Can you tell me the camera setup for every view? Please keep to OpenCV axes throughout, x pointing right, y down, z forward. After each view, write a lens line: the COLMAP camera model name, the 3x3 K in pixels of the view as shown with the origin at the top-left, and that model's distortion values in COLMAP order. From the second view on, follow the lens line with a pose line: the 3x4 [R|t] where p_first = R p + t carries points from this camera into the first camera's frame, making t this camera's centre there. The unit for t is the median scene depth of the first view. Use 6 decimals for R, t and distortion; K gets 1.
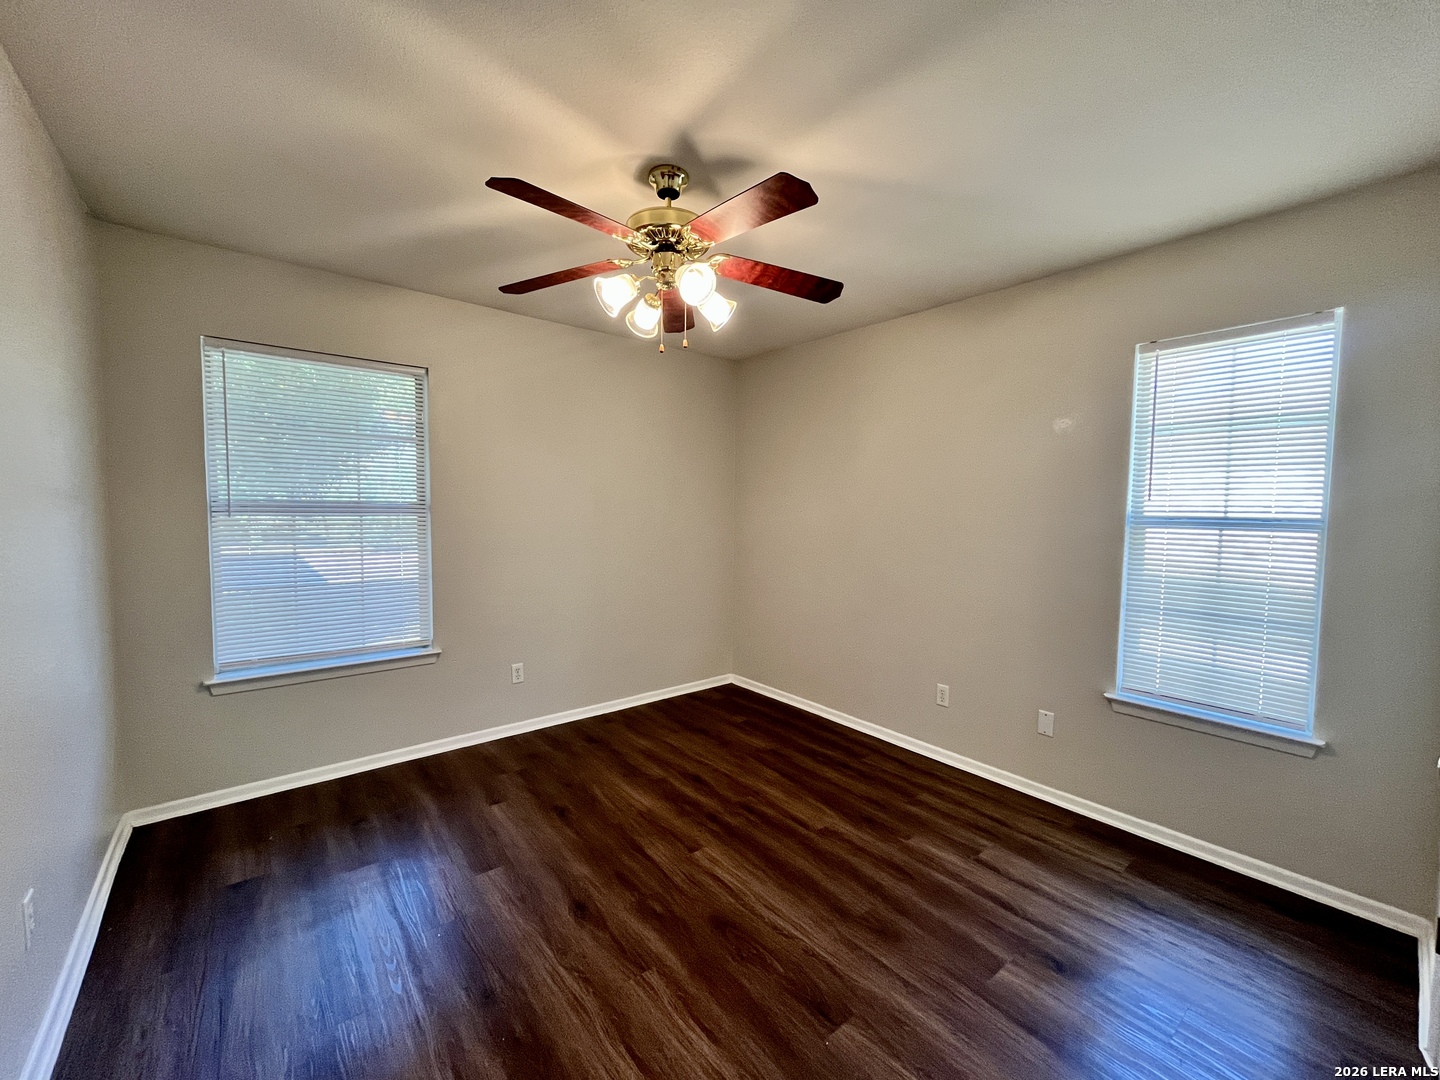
lens RADIAL K [[568.6, 0, 727.0], [0, 568.6, 538.3], [0, 0, 1]] dist [0.000848, 0.000012]
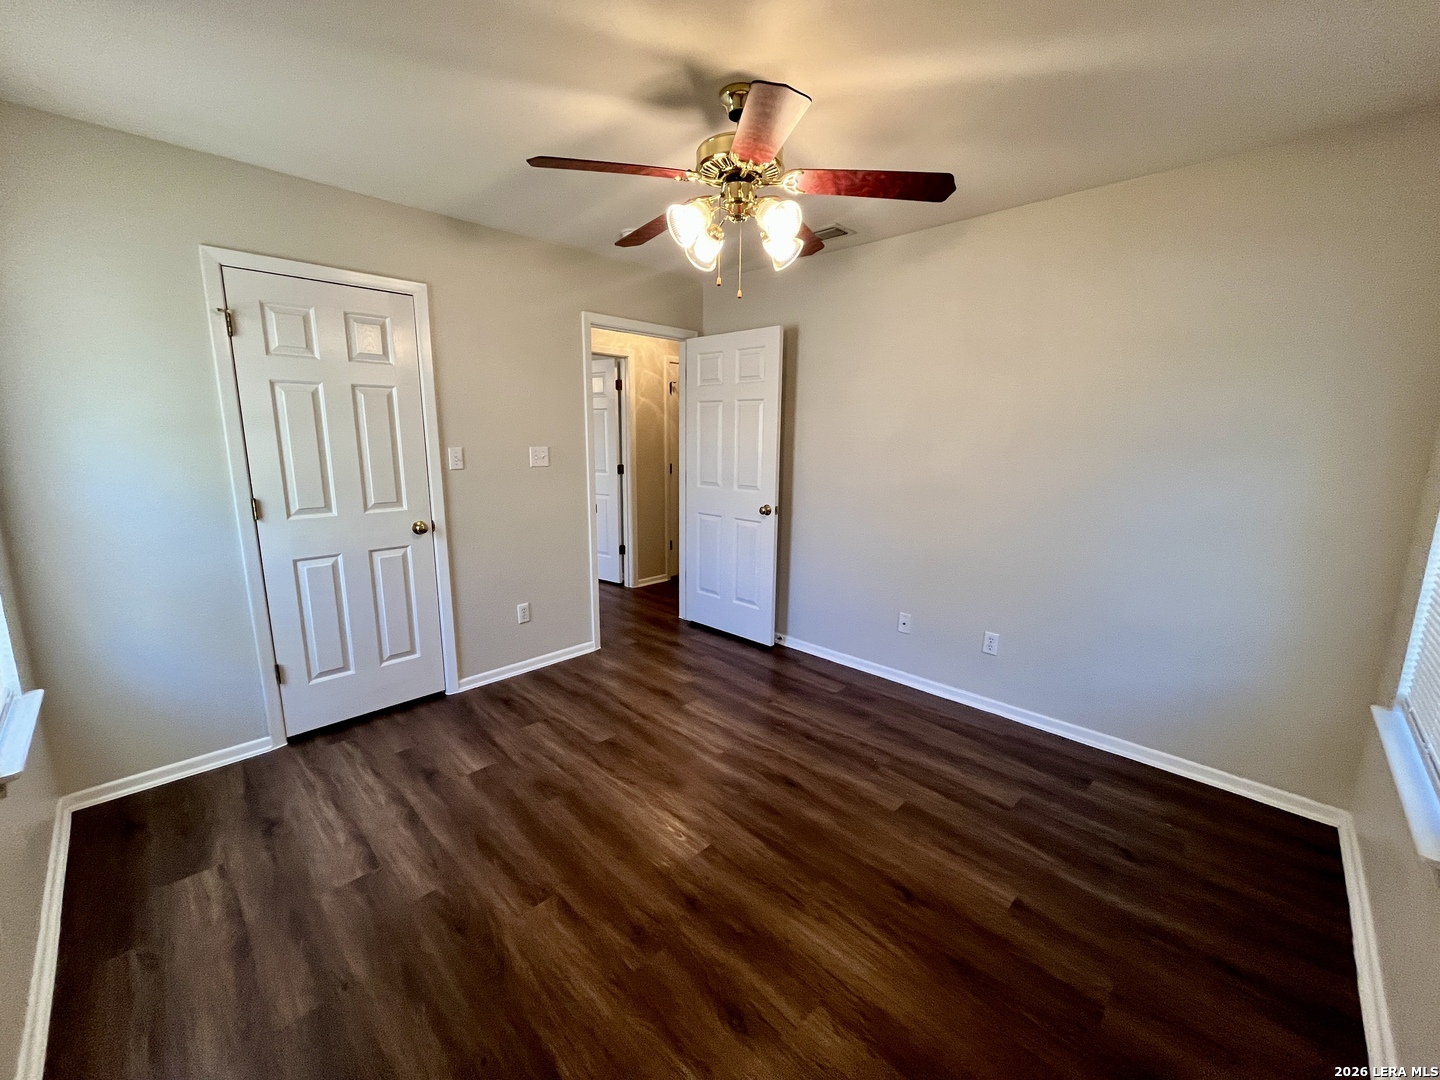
lens RADIAL K [[568.6, 0, 727.0], [0, 568.6, 538.3], [0, 0, 1]] dist [0.000848, 0.000012]
pose [[-0.993089, -0.003460, -0.117317, 0.018915], [-0.031237, 0.971304, 0.235780, -0.118744], [0.113135, 0.237815, -0.964699, 1.646074]]
